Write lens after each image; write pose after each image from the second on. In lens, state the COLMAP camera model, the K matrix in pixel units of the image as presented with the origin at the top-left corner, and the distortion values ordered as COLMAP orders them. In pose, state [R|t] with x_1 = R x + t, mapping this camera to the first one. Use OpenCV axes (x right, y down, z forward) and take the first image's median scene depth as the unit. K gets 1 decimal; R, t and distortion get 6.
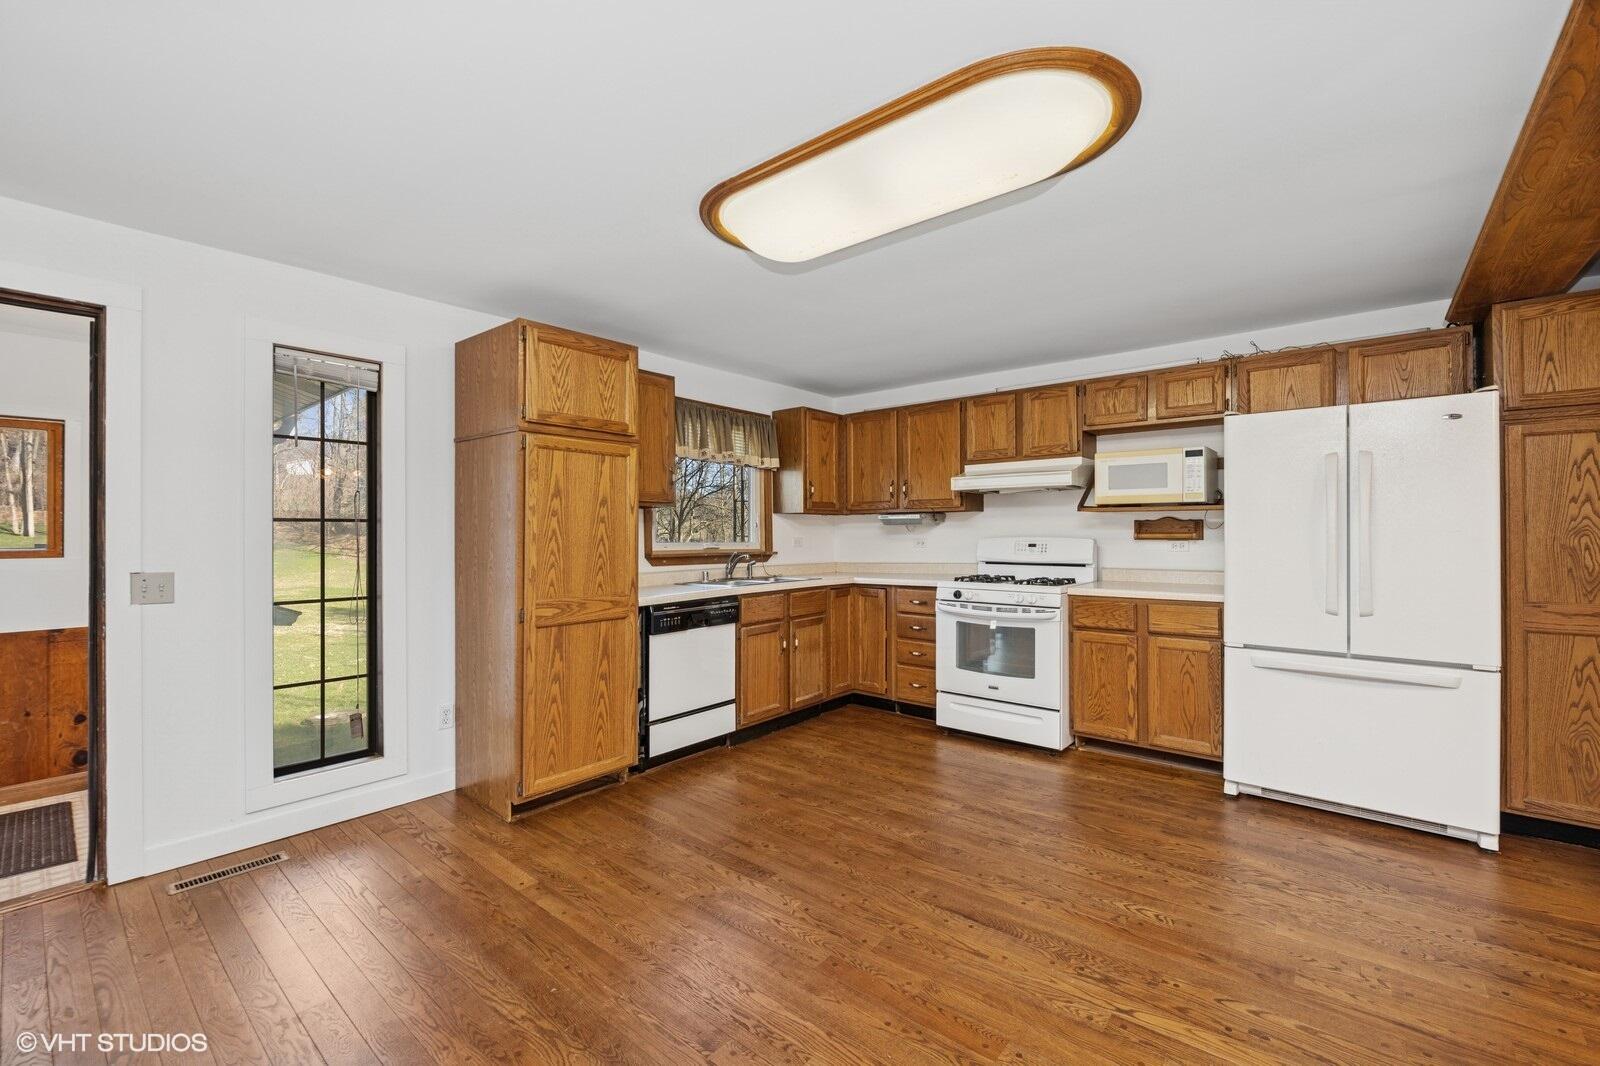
lens RADIAL K [[660.0, 0, 807.0], [0, 660.0, 534.9], [0, 0, 1]] dist [-0.001534, -0.000219]
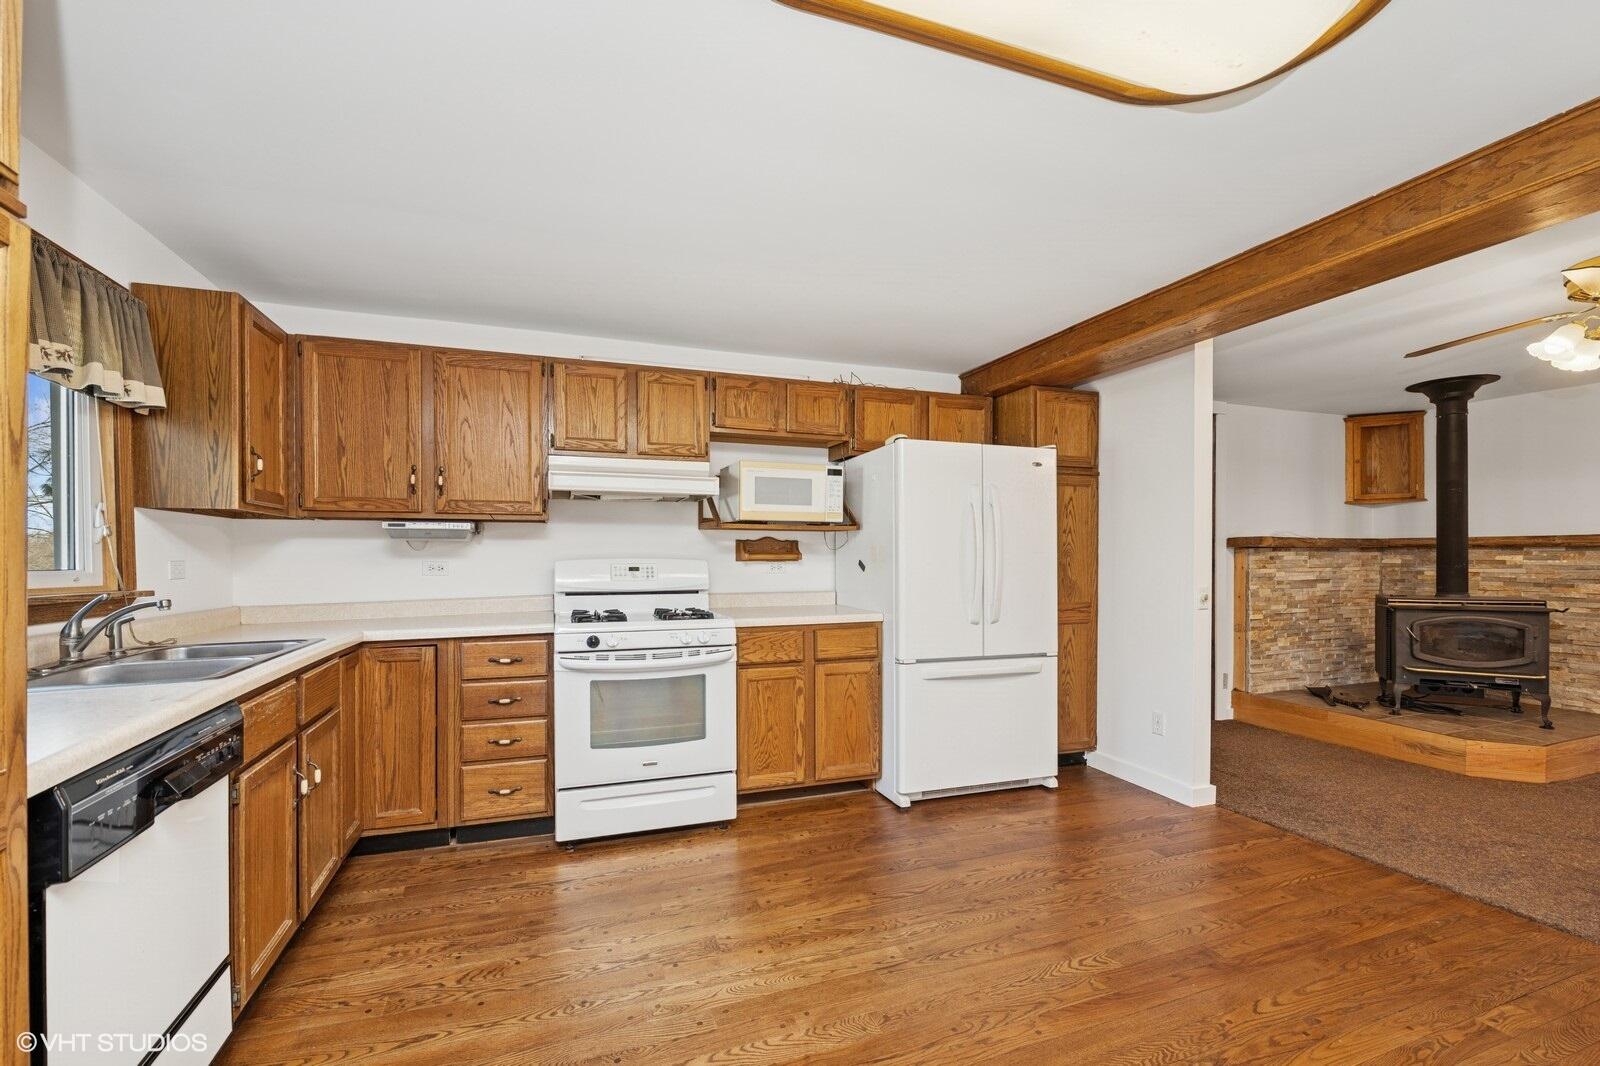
lens RADIAL K [[677.7, 0, 802.0], [0, 677.7, 563.1], [0, 0, 1]] dist [-0.002584, -0.000559]
pose [[0.516843, -0.006567, 0.856055, -0.282432], [0.000052, 0.999971, 0.007640, 0.003500], [-0.856080, -0.003904, 0.516829, 0.484488]]
